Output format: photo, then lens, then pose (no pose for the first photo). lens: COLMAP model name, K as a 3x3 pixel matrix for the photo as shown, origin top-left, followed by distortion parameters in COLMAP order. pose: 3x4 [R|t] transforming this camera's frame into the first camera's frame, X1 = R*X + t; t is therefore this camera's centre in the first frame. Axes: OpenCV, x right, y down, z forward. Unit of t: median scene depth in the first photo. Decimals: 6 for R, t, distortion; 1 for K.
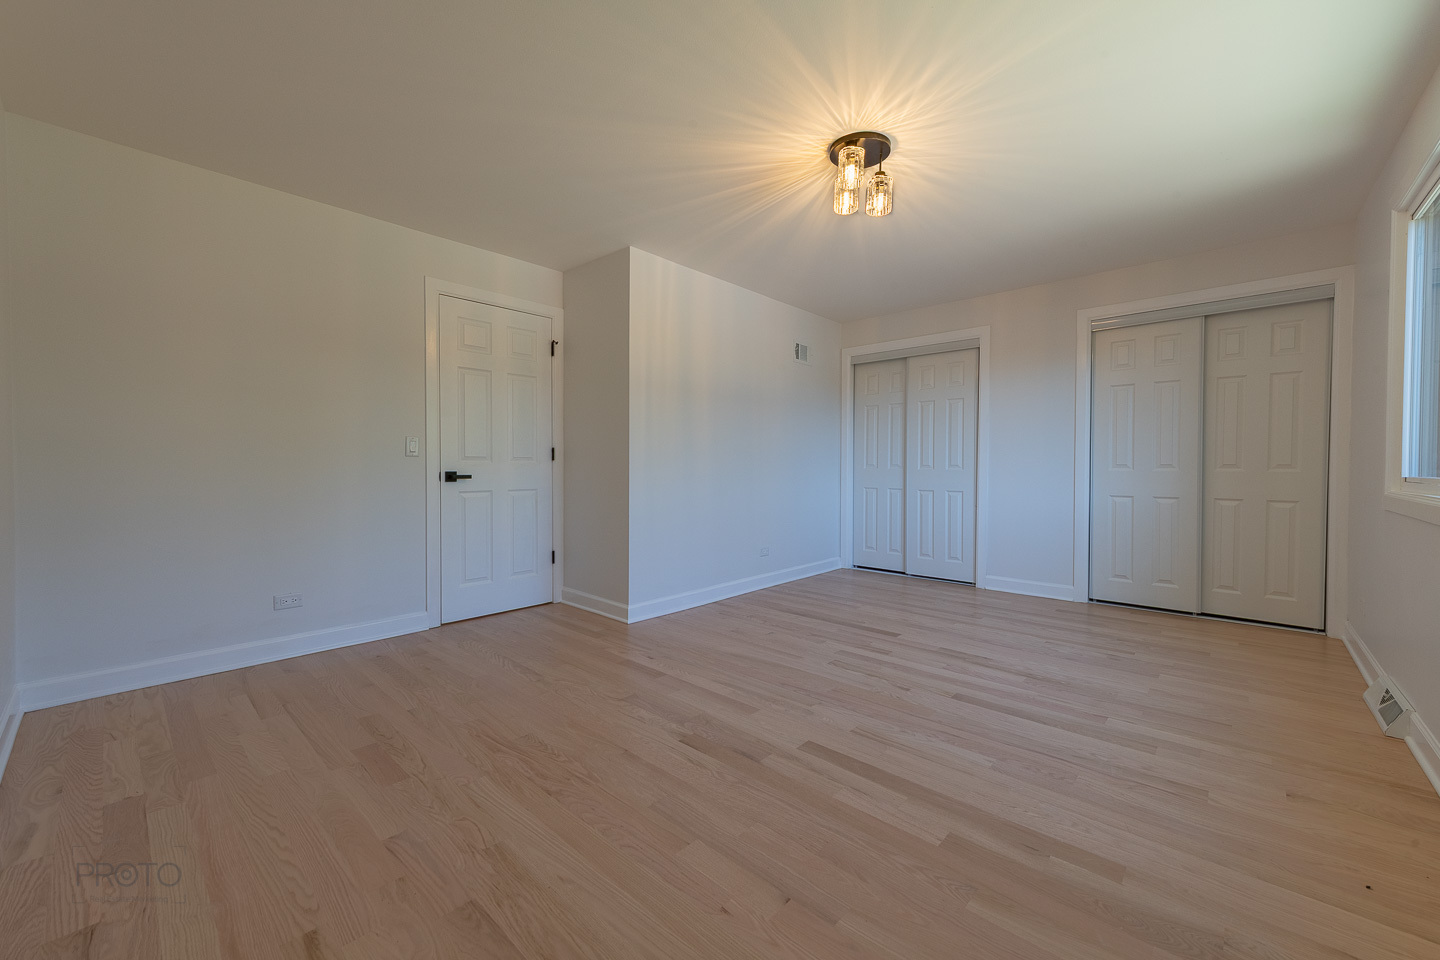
lens RADIAL K [[581.8, 0, 724.8], [0, 581.8, 474.9], [0, 0, 1]] dist [0.016004, -0.000500]
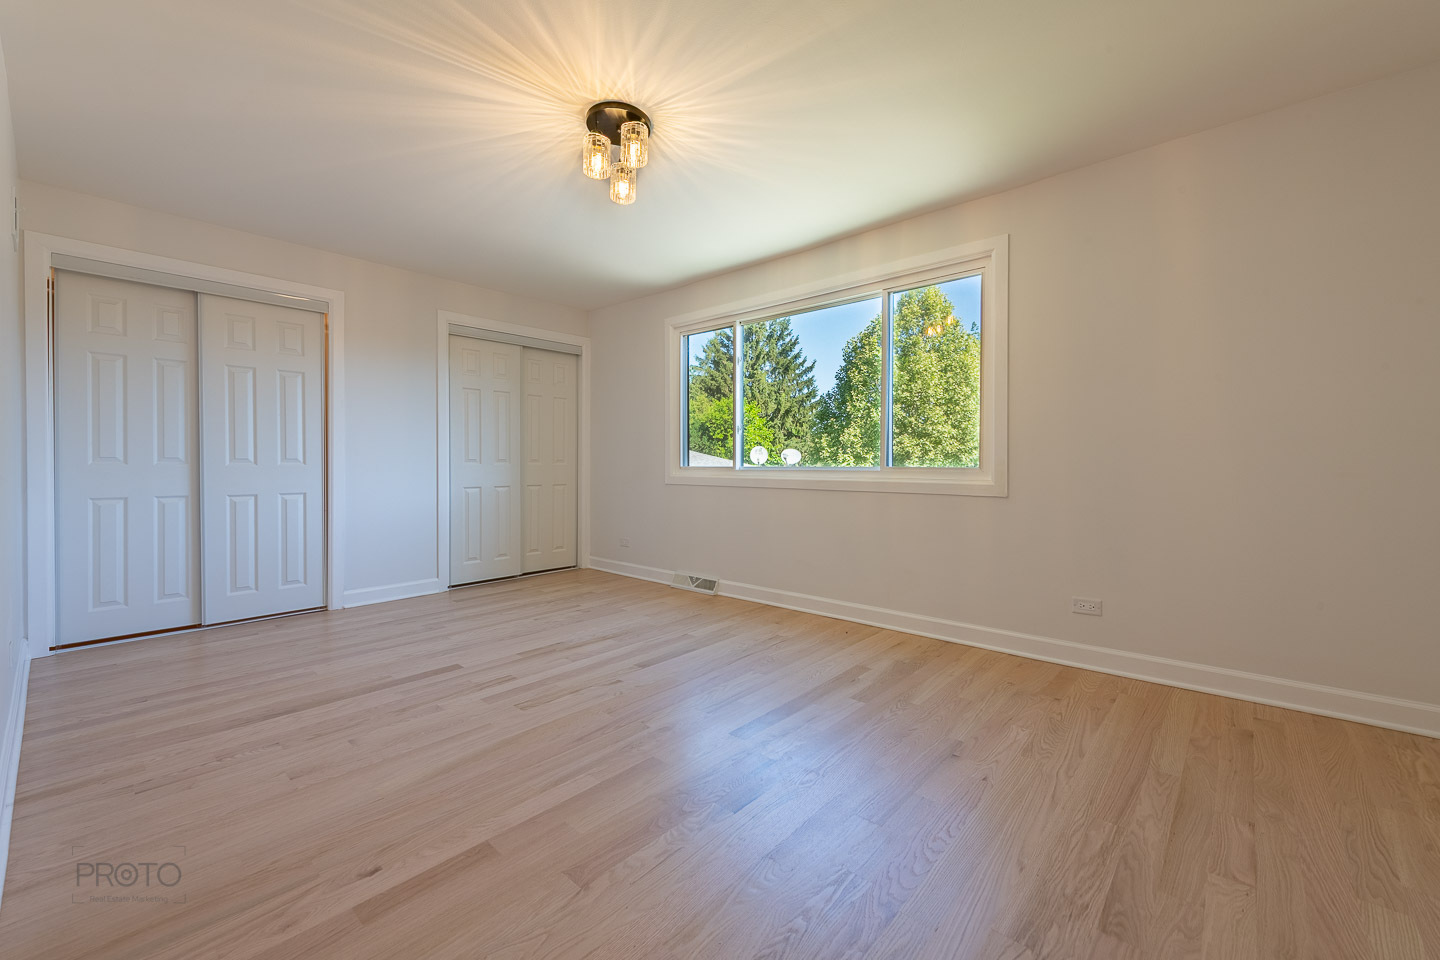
lens RADIAL K [[581.8, 0, 719.7], [0, 581.8, 470.0], [0, 0, 1]] dist [0.016004, -0.000500]
pose [[-0.030252, -0.015251, 0.999426, -0.620262], [0.014659, 0.999769, 0.015700, -0.010702], [-0.999435, 0.015125, -0.030021, 0.754936]]
